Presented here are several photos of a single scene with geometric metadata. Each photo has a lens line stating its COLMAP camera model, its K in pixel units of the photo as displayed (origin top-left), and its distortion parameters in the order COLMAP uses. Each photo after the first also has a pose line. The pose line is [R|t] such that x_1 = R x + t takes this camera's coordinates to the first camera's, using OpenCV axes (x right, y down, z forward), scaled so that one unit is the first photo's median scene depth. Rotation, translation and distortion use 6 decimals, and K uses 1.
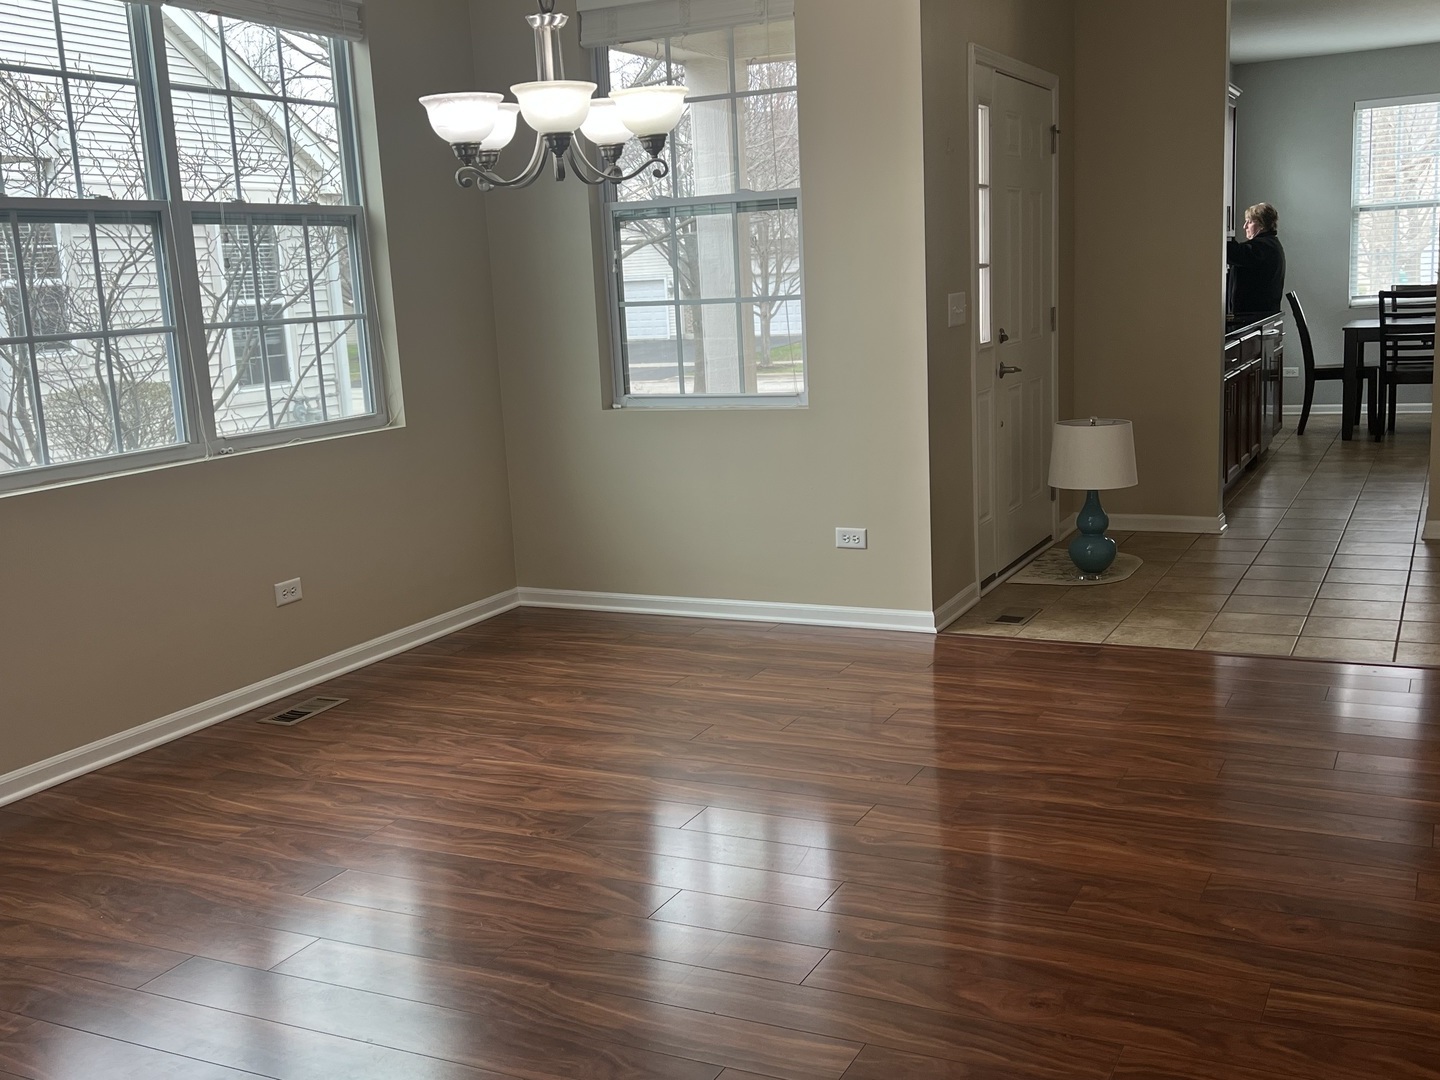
lens RADIAL K [[1467.9, 0, 721.2], [0, 1467.9, 543.9], [0, 0, 1]] dist [0.072451, 0.000000]
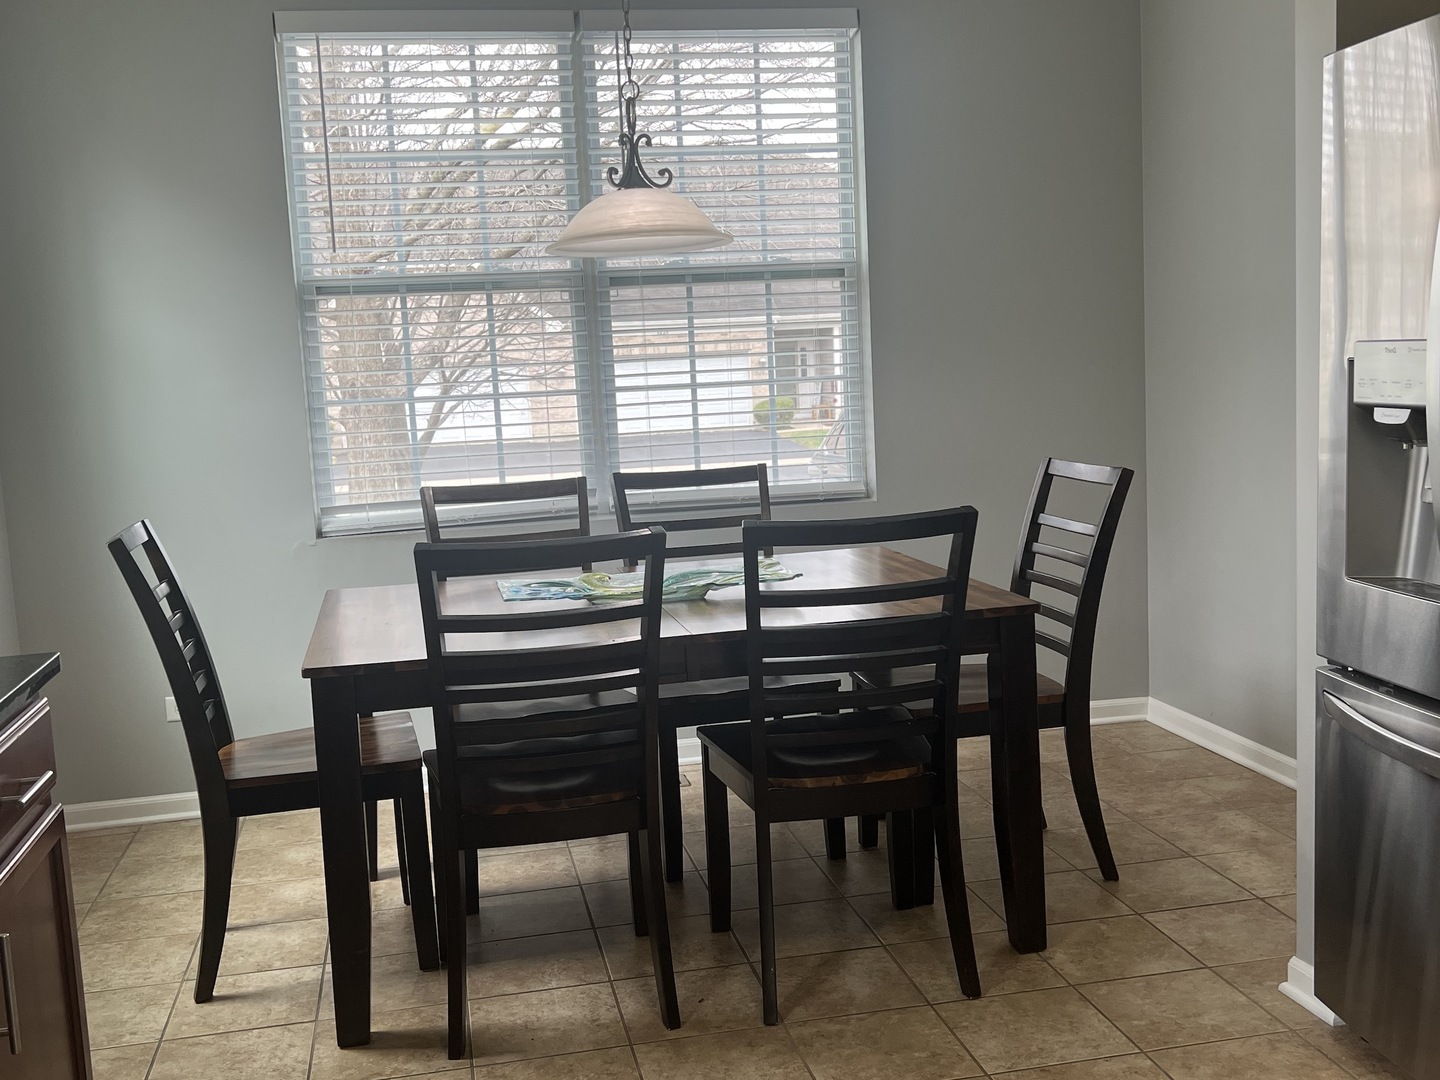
lens RADIAL K [[1467.9, 0, 720.6], [0, 1467.9, 541.5], [0, 0, 1]] dist [0.072451, 0.000000]
pose [[0.787244, -0.050440, 0.614575, 0.294641], [0.102708, 0.993453, -0.050029, -0.140784], [-0.608027, 0.102507, 0.787271, 0.696488]]
